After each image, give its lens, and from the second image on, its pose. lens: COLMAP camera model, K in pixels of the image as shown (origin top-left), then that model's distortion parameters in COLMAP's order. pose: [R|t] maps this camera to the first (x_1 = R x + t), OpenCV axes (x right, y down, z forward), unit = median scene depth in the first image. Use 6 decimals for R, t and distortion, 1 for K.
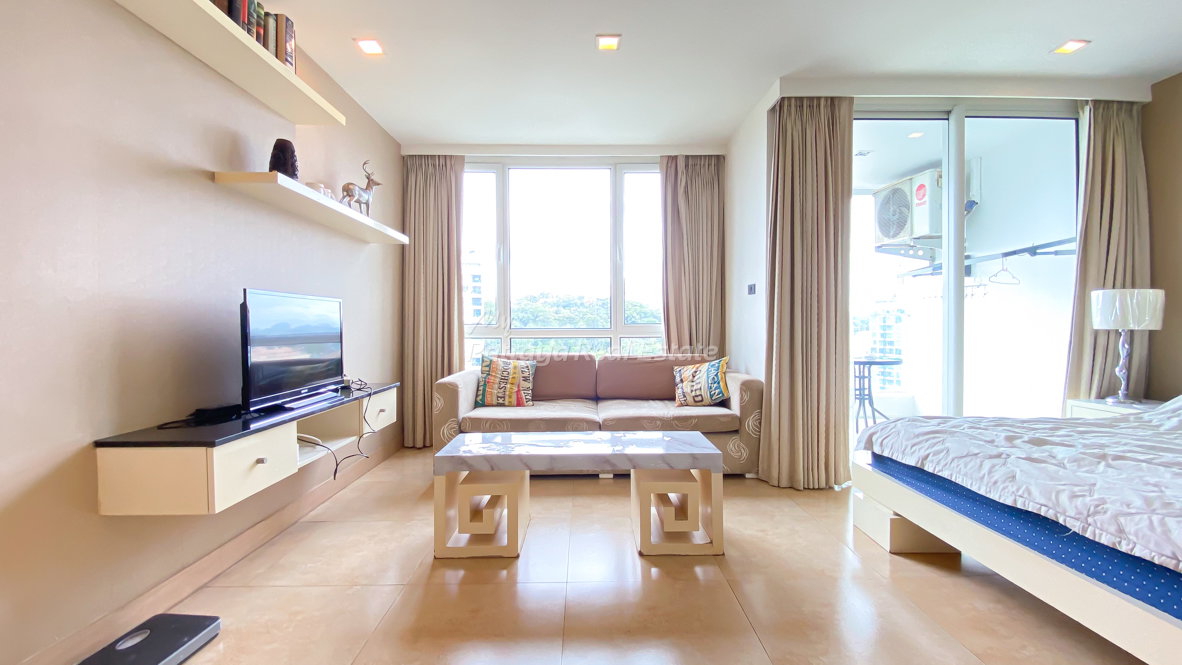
lens RADIAL K [[473.9, 0, 597.7], [0, 473.9, 329.9], [0, 0, 1]] dist [0.023434, -0.021944]
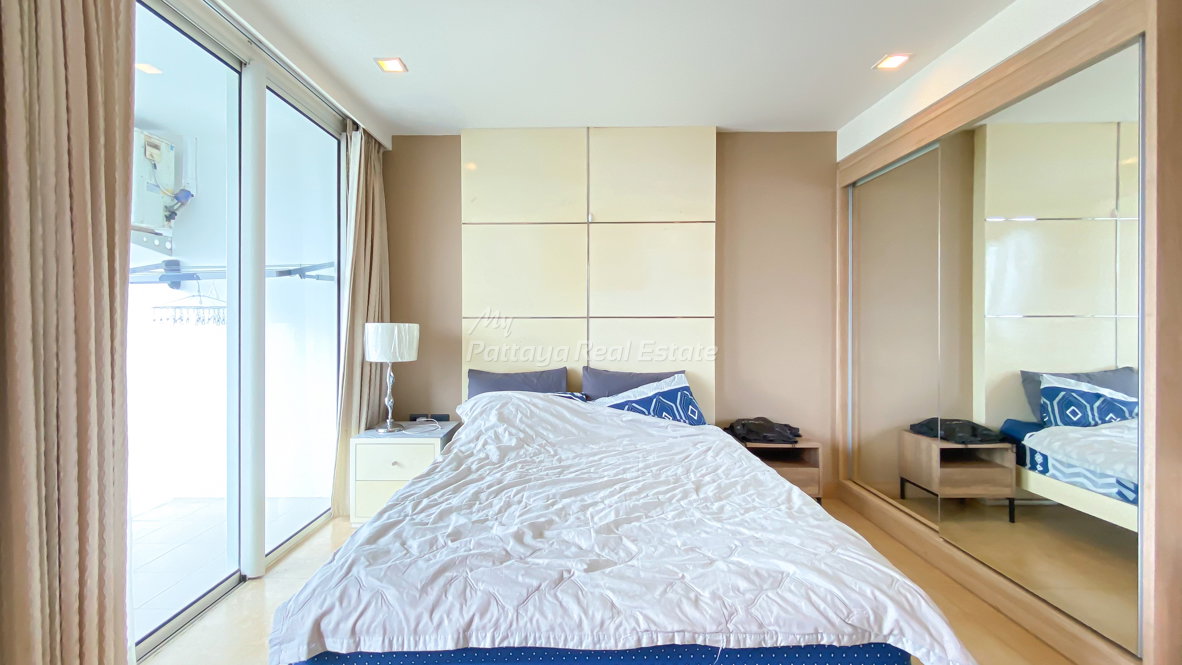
lens RADIAL K [[487.3, 0, 563.1], [0, 487.3, 325.2], [0, 0, 1]] dist [0.001846, 0.000105]
pose [[0.050136, -0.004863, 0.998731, 0.045080], [0.013372, 0.999902, 0.004197, -0.072518], [-0.998653, 0.013144, 0.050196, 0.520965]]
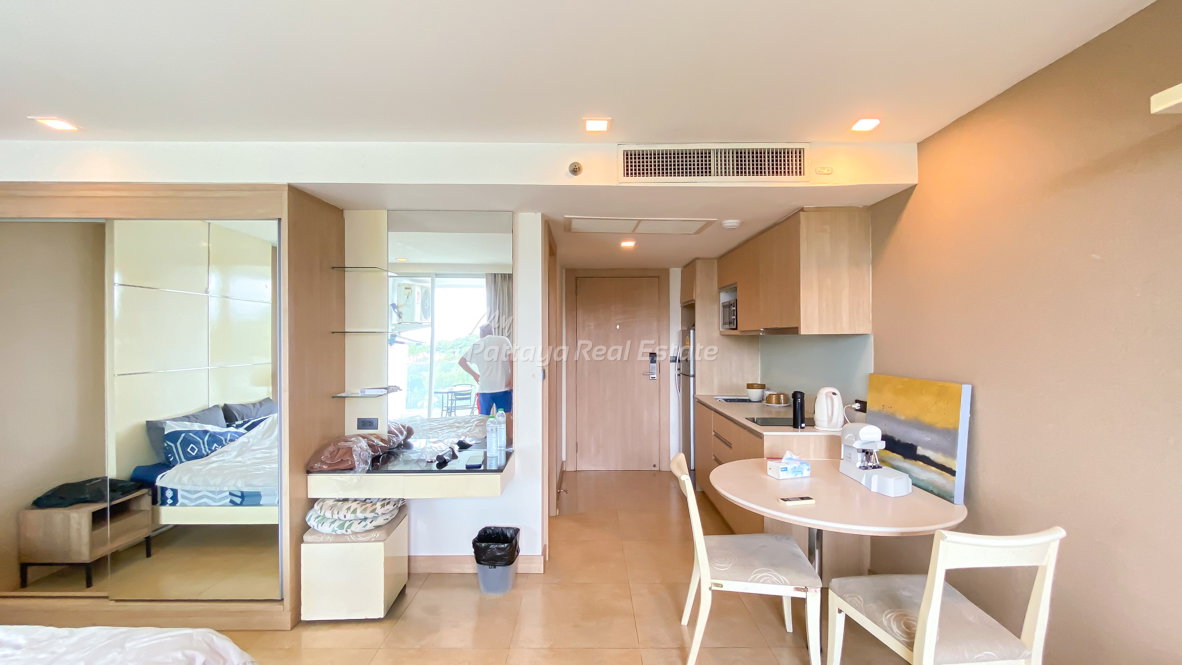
lens RADIAL K [[488.2, 0, 591.3], [0, 488.2, 338.9], [0, 0, 1]] dist [-0.000696, -0.000182]
pose [[-0.999899, 0.005685, 0.013001, 0.038677], [0.005861, 0.999892, 0.013482, -0.166037], [-0.012923, 0.013557, -0.999825, 0.763922]]
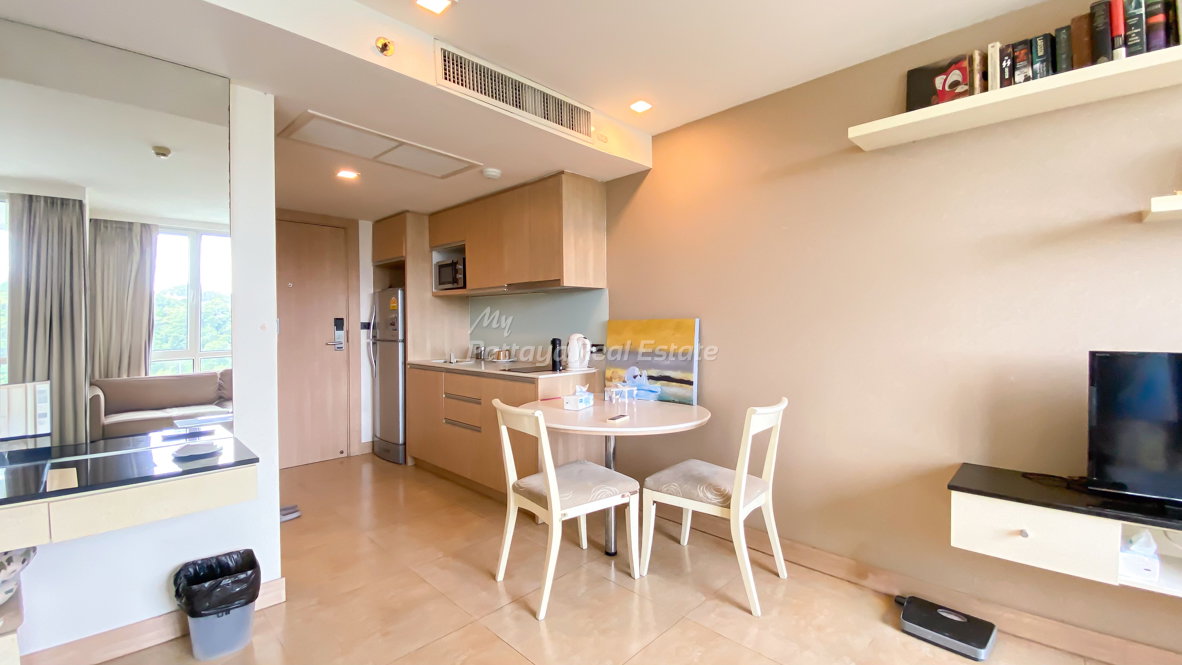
lens RADIAL K [[473.9, 0, 597.7], [0, 473.9, 329.9], [0, 0, 1]] dist [0.023434, -0.021944]
pose [[-0.707706, 0.017690, -0.706286, 0.314204], [0.000323, 0.999694, 0.024716, -0.088609], [0.706507, 0.017264, -0.707495, 0.585183]]
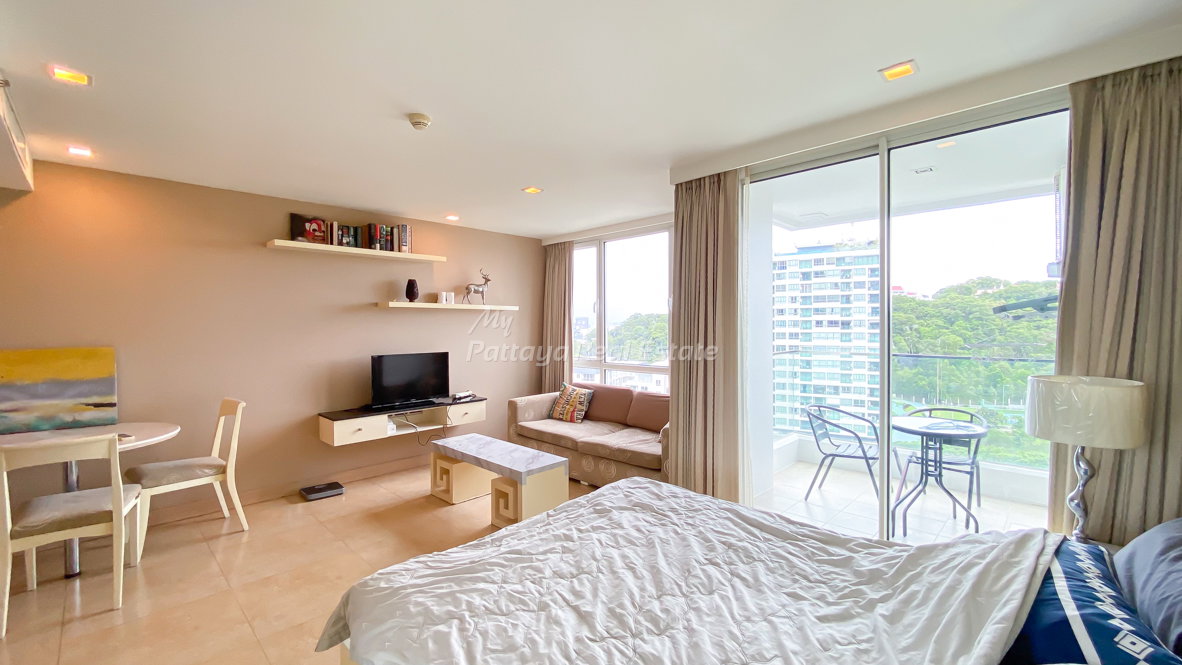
lens RADIAL K [[473.9, 0, 597.7], [0, 473.9, 329.9], [0, 0, 1]] dist [0.023434, -0.021944]
pose [[0.717190, 0.007922, -0.696833, 1.017625], [-0.007709, 0.999964, 0.003433, -0.138015], [0.696836, 0.002909, 0.717225, 0.054178]]
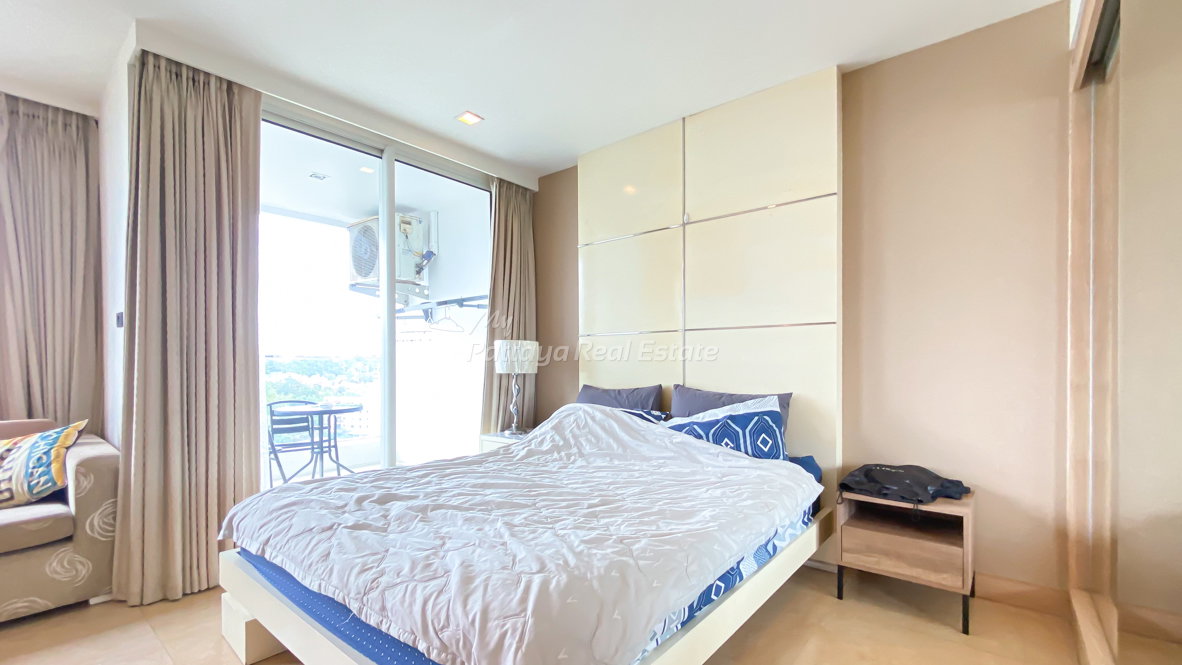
lens RADIAL K [[492.1, 0, 588.4], [0, 492.1, 373.8], [0, 0, 1]] dist [-0.001628, -0.000646]
pose [[0.649701, -0.016564, 0.760010, 0.255281], [0.009956, 0.999862, 0.013280, -0.013283], [-0.760125, -0.001061, 0.649776, 0.030017]]
